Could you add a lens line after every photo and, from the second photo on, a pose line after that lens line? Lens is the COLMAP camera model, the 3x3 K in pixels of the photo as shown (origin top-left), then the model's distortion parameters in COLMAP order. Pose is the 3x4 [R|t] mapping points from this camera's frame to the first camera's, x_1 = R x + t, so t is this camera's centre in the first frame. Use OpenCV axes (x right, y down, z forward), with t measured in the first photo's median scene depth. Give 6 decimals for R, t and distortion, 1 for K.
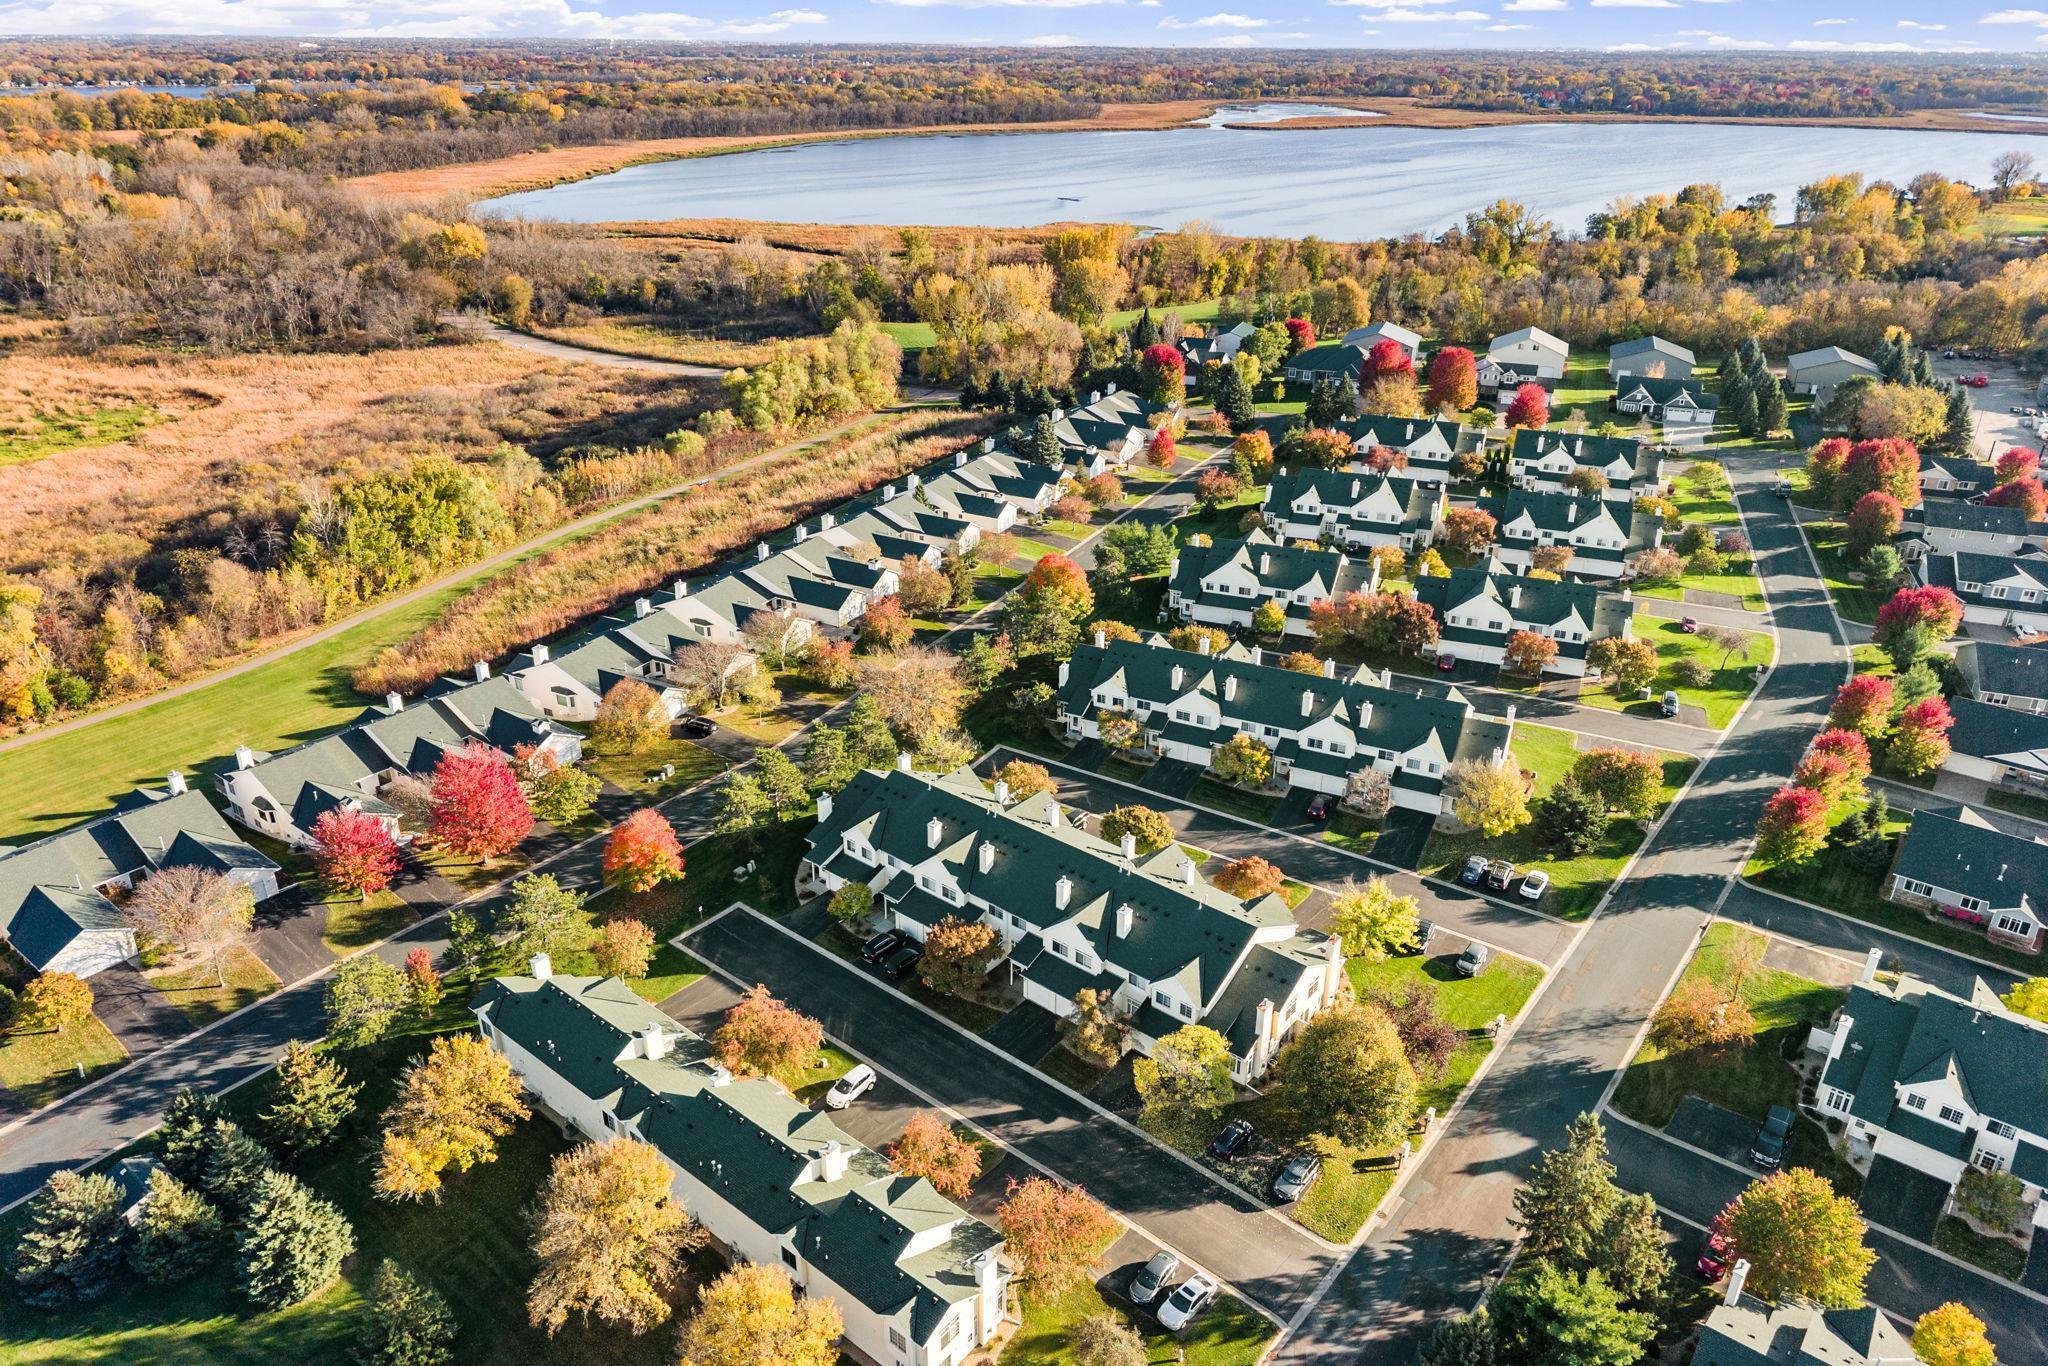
lens RADIAL K [[1352.4, 0, 1024.0], [0, 1352.4, 683.0], [0, 0, 1]] dist [0.018989, -0.015513]
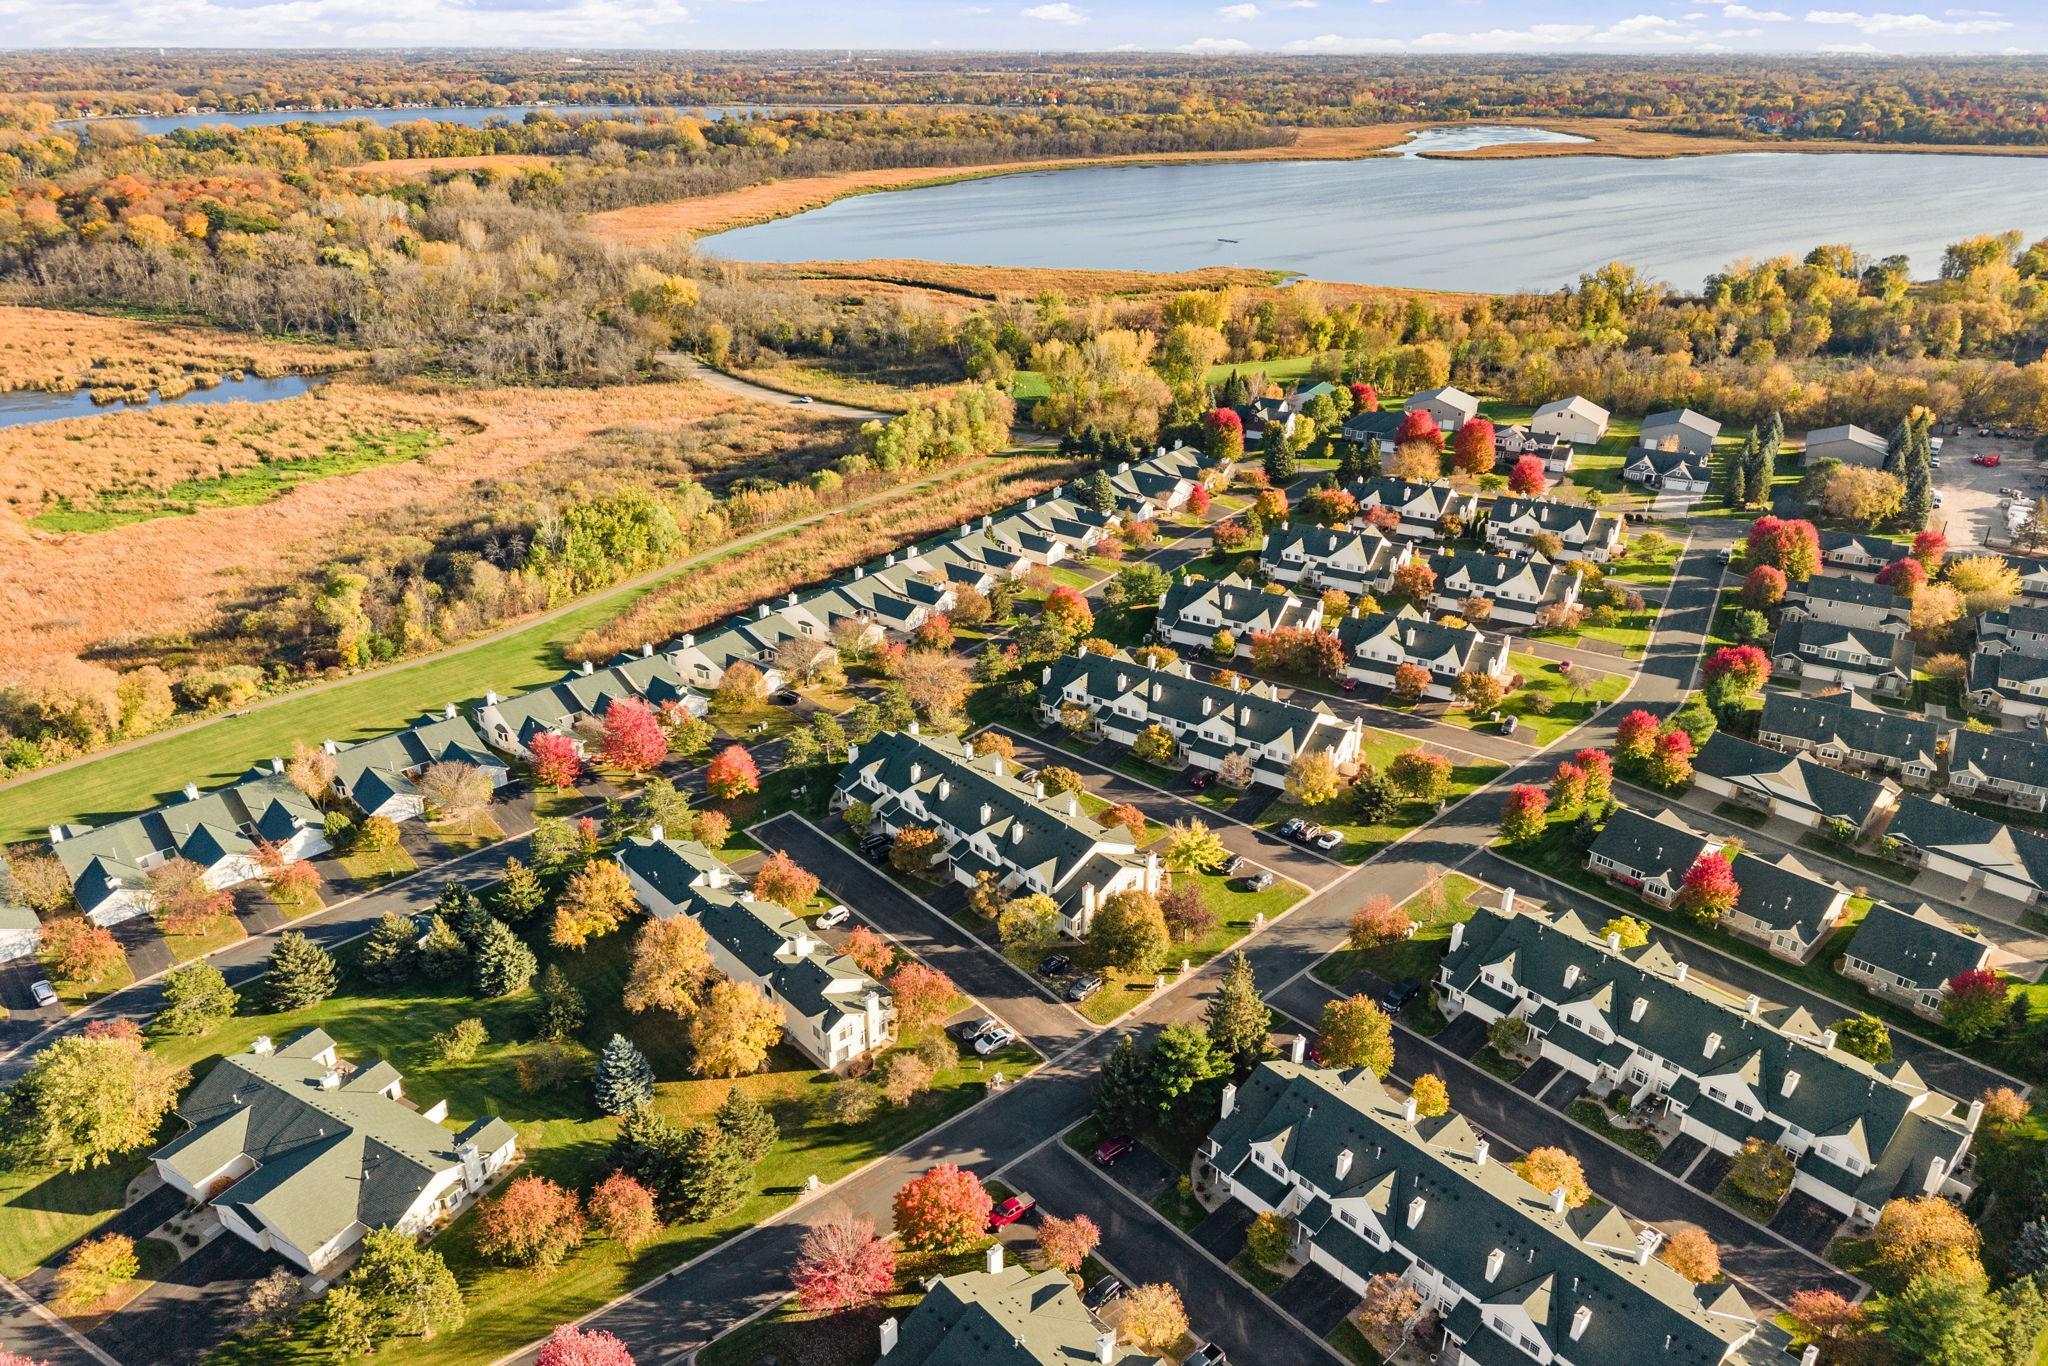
lens RADIAL K [[1360.5, 0, 1047.0], [0, 1360.5, 683.4], [0, 0, 1]] dist [0.048572, -0.070625]
pose [[0.989856, 0.058400, -0.129515, 0.179844], [-0.058694, 0.998275, 0.001546, -0.000563], [0.129382, 0.006072, 0.991576, -0.329707]]
